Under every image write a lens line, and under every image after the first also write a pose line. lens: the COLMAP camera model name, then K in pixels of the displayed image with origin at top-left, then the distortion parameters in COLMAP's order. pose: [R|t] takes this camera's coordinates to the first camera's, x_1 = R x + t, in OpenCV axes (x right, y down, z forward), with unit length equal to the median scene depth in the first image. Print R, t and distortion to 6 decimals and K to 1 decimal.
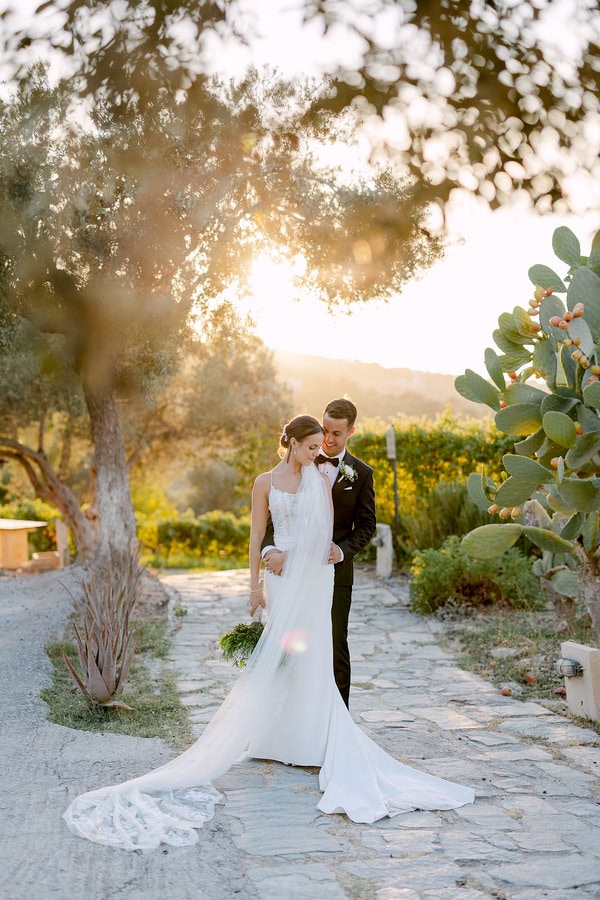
lens RADIAL K [[1318.8, 0, 300.0], [0, 1318.8, 450.0], [0, 0, 1]] dist [0.032270, 0.018507]
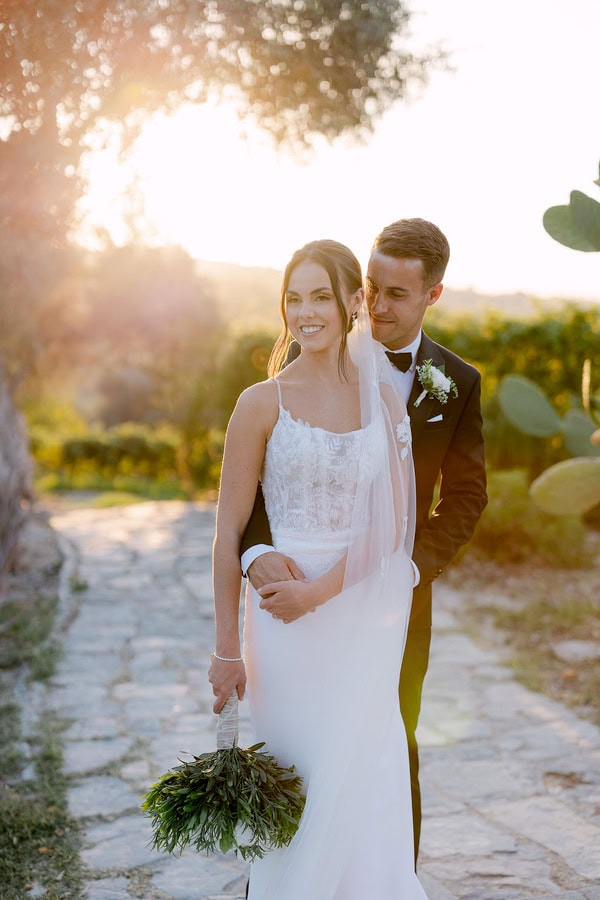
lens RADIAL K [[1318.8, 0, 300.0], [0, 1318.8, 450.0], [0, 0, 1]] dist [0.032270, 0.018507]
pose [[0.997707, -0.016162, 0.065722, -0.021494], [0.011493, 0.997424, 0.070803, 0.005962], [-0.066697, -0.069885, 0.995323, 0.342601]]
